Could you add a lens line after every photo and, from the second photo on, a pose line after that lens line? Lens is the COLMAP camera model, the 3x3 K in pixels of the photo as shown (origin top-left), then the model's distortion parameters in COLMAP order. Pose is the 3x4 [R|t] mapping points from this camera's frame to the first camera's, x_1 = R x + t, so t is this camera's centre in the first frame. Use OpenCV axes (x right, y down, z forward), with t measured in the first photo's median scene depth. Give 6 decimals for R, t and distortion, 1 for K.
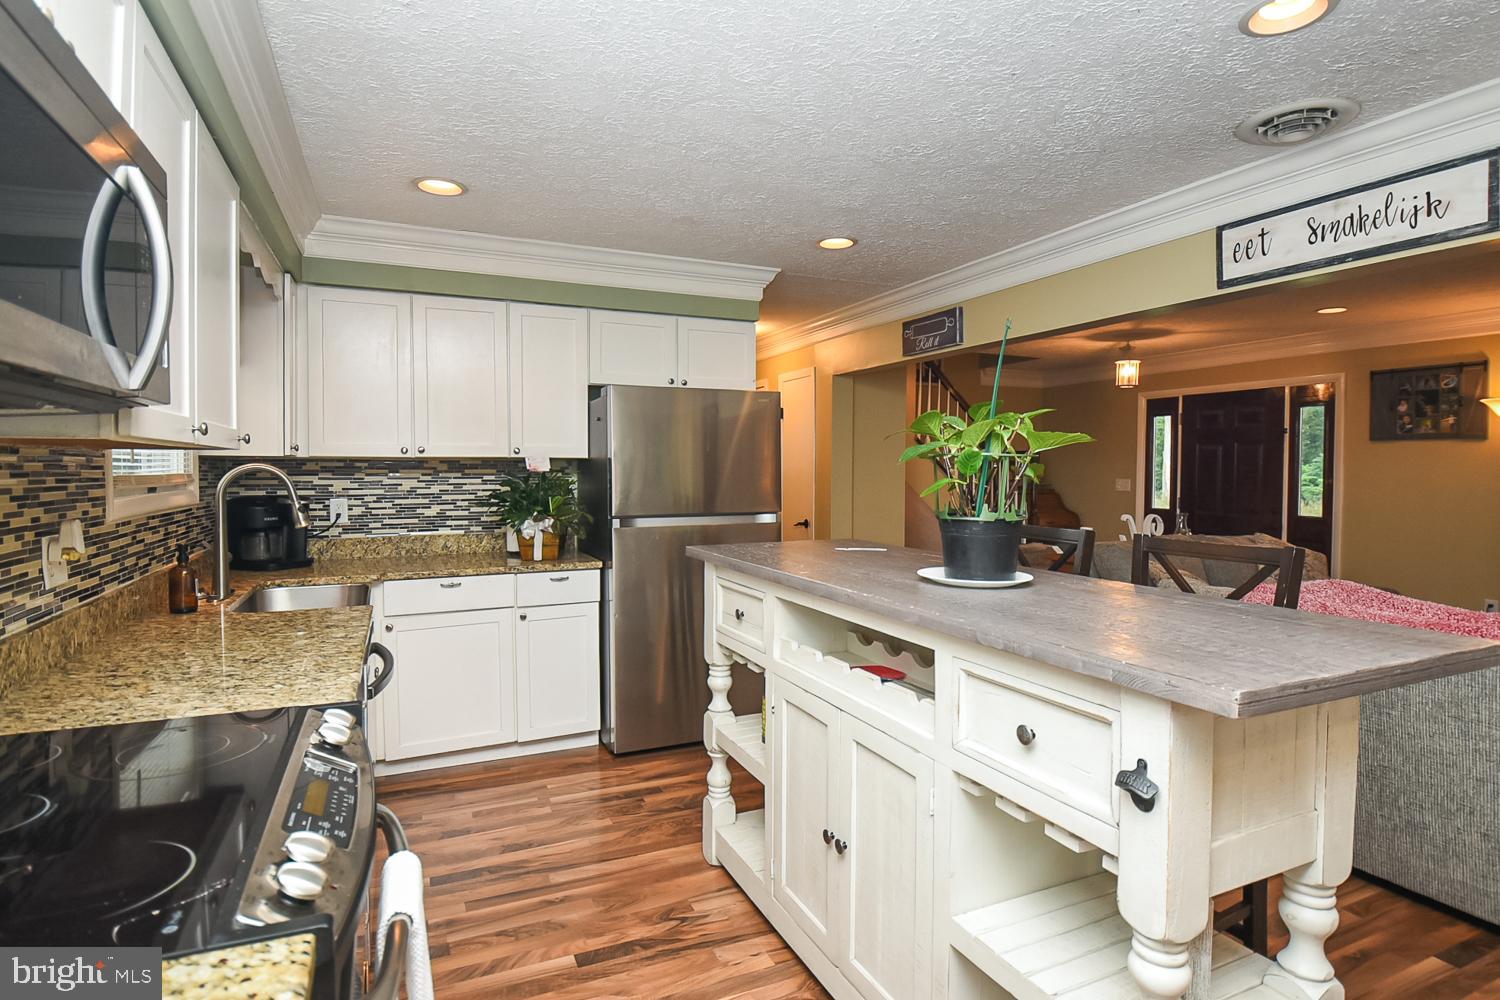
lens RADIAL K [[781.3, 0, 727.3], [0, 781.3, 484.0], [0, 0, 1]] dist [0.030180, -0.026509]
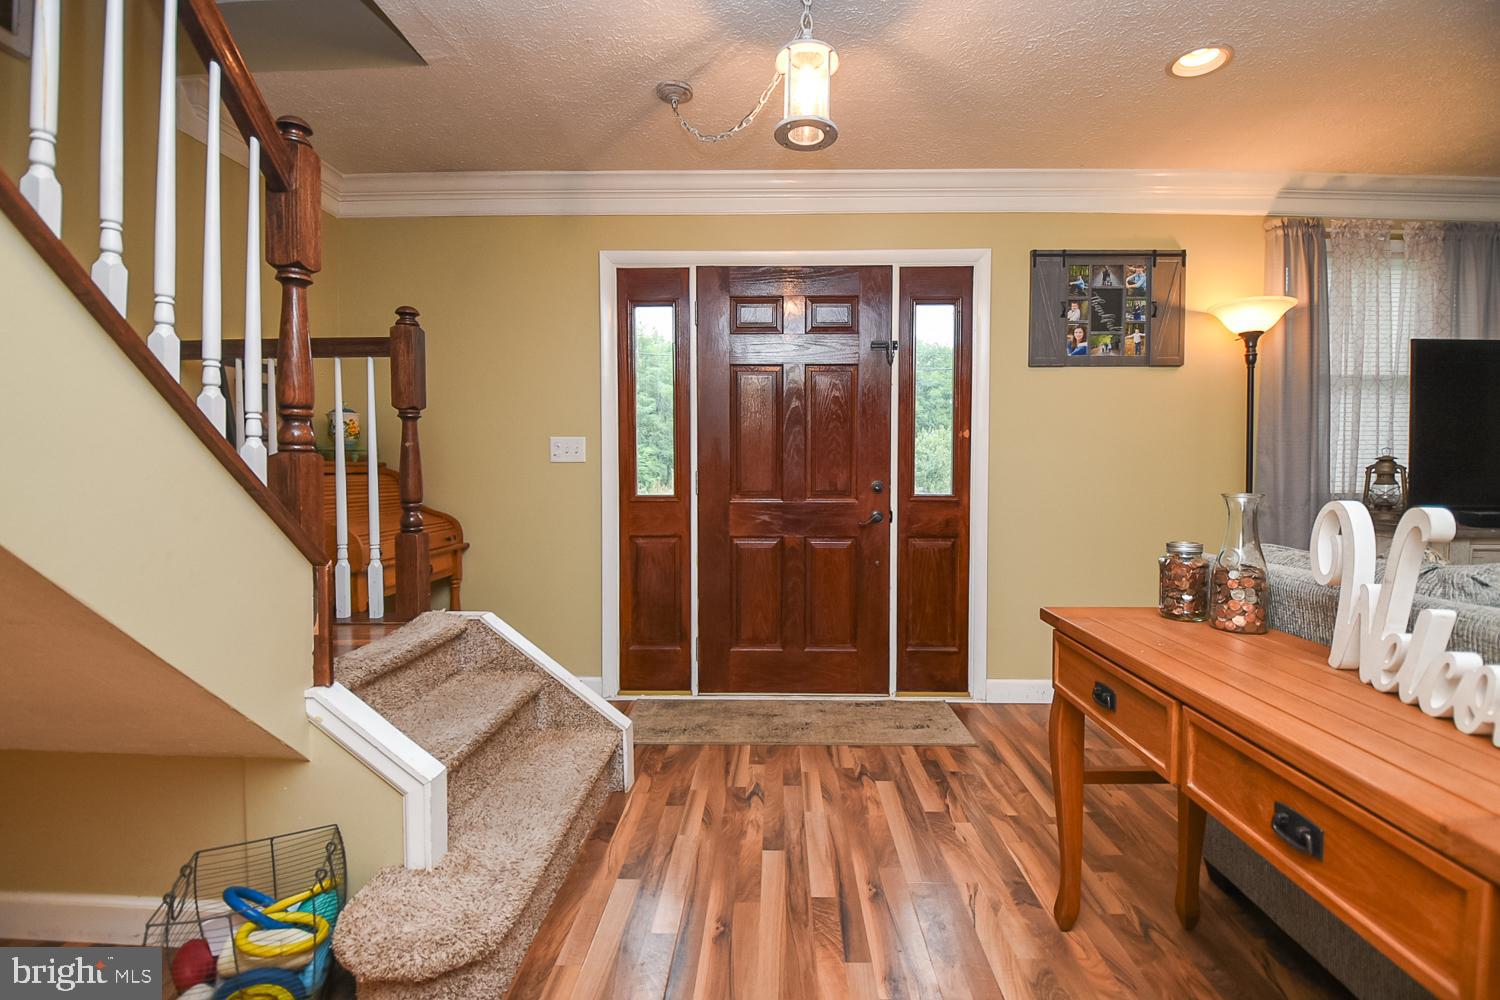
lens RADIAL K [[660.3, 0, 759.2], [0, 660.3, 495.8], [0, 0, 1]] dist [0.002746, -0.017971]
pose [[0.415561, -0.040478, 0.908664, 0.283030], [0.021899, 0.999165, 0.034494, 0.025808], [-0.909302, 0.005565, 0.416100, 1.070390]]
